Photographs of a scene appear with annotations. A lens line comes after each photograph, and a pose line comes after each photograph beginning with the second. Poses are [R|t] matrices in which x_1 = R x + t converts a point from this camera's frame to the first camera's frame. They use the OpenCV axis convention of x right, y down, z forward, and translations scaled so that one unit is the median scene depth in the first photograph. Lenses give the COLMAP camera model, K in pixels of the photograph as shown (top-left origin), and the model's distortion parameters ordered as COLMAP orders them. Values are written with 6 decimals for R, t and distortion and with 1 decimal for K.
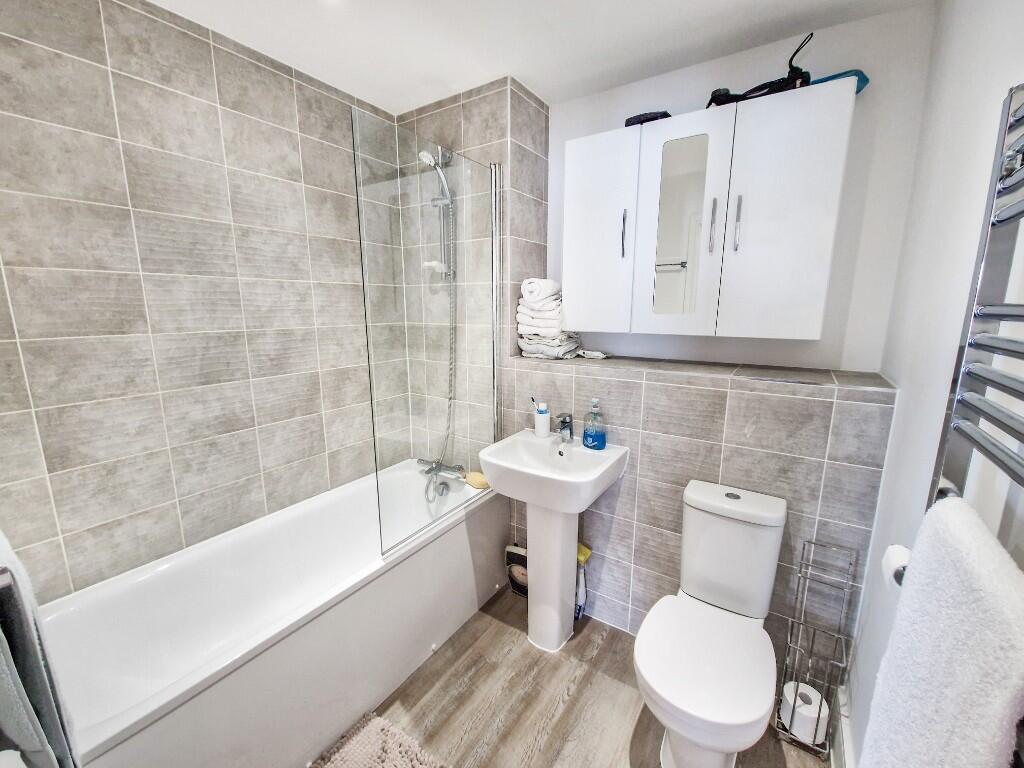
lens RADIAL K [[425.7, 0, 512.9], [0, 425.7, 390.0], [0, 0, 1]] dist [0.010649, -0.002735]
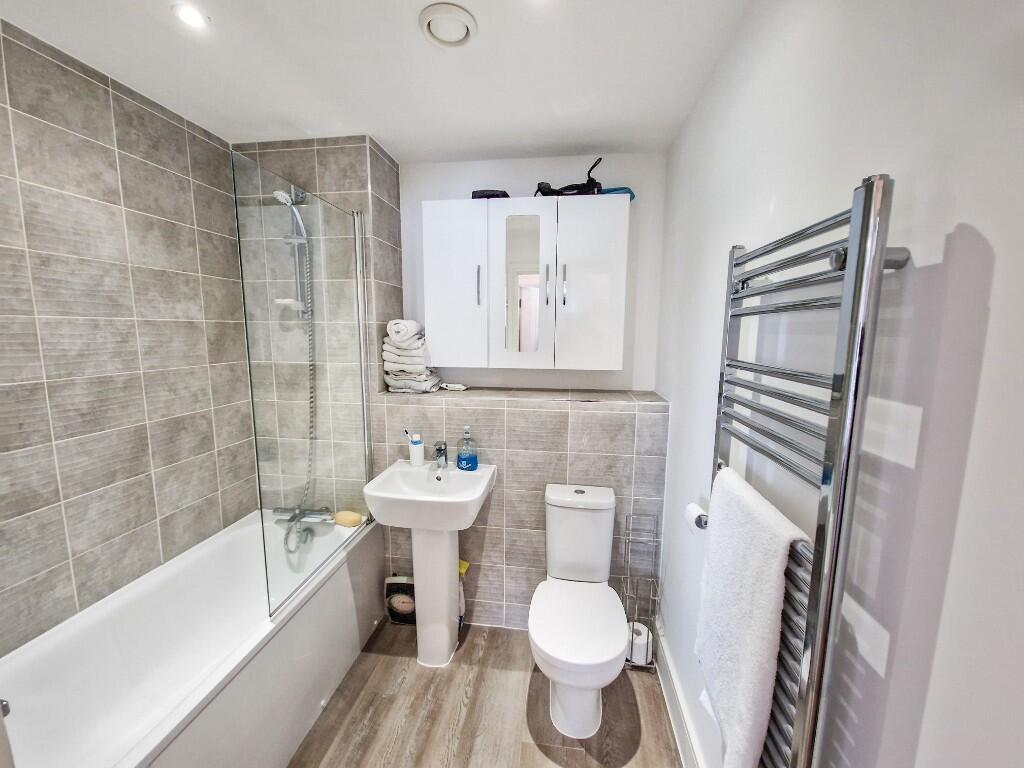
lens RADIAL K [[425.7, 0, 502.8], [0, 425.7, 388.1], [0, 0, 1]] dist [0.010649, -0.002735]
pose [[0.901614, -0.054506, 0.429094, -0.198722], [0.077873, 0.996274, -0.037074, -0.030519], [-0.425475, 0.066841, 0.902498, -0.077866]]
